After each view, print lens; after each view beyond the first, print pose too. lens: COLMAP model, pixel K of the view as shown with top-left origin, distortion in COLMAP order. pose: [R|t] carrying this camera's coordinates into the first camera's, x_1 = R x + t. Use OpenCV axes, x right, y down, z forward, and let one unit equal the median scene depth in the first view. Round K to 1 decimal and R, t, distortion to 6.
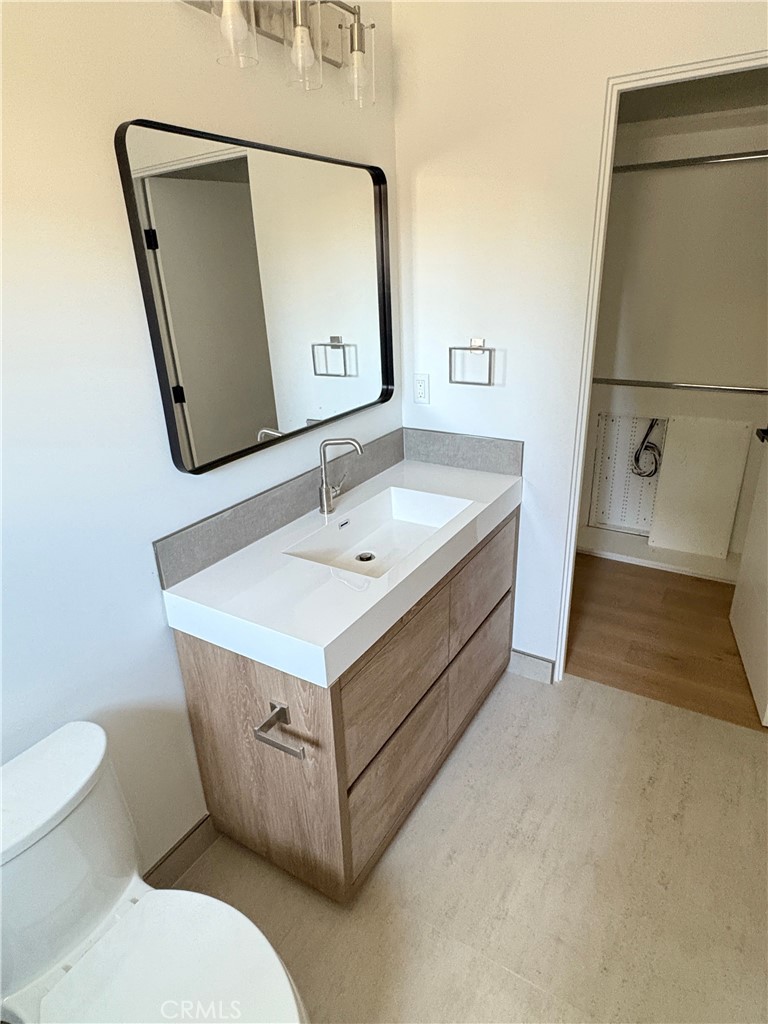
lens RADIAL K [[590.8, 0, 384.0], [0, 590.8, 512.0], [0, 0, 1]] dist [-0.003915, 0.000058]
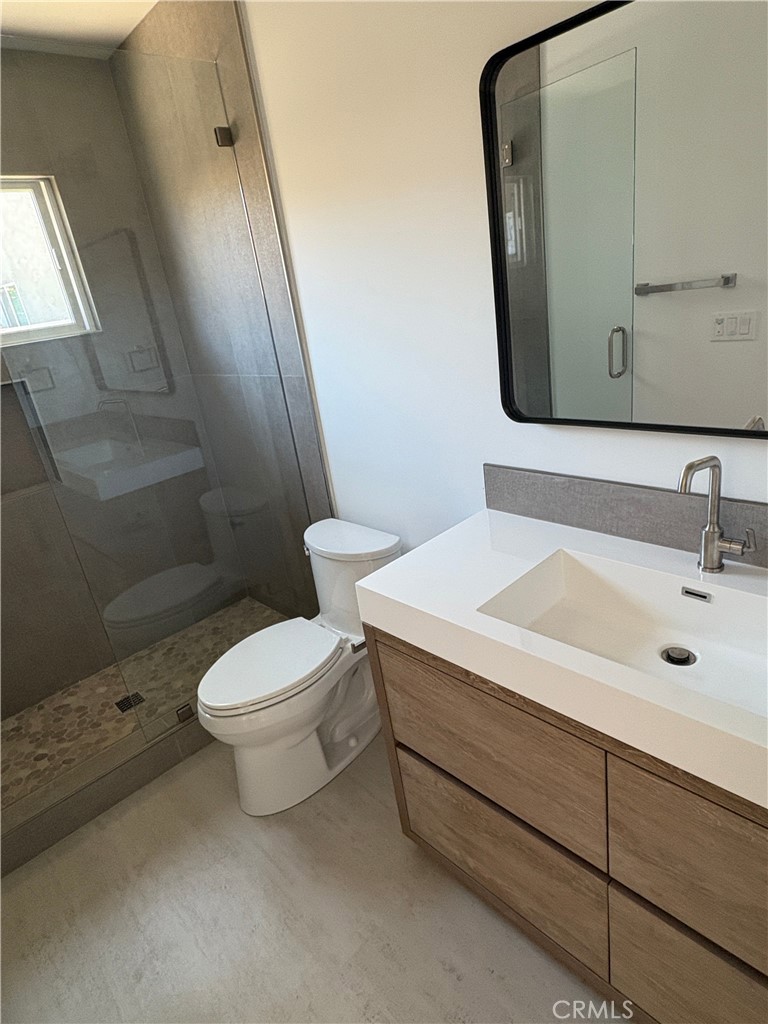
lens RADIAL K [[590.8, 0, 384.0], [0, 590.8, 512.0], [0, 0, 1]] dist [-0.003915, 0.000058]
pose [[-0.251715, 0.423908, -0.870024, 0.537134], [-0.219177, 0.850644, 0.477878, -0.288784], [0.942656, 0.310978, -0.121208, 0.772678]]
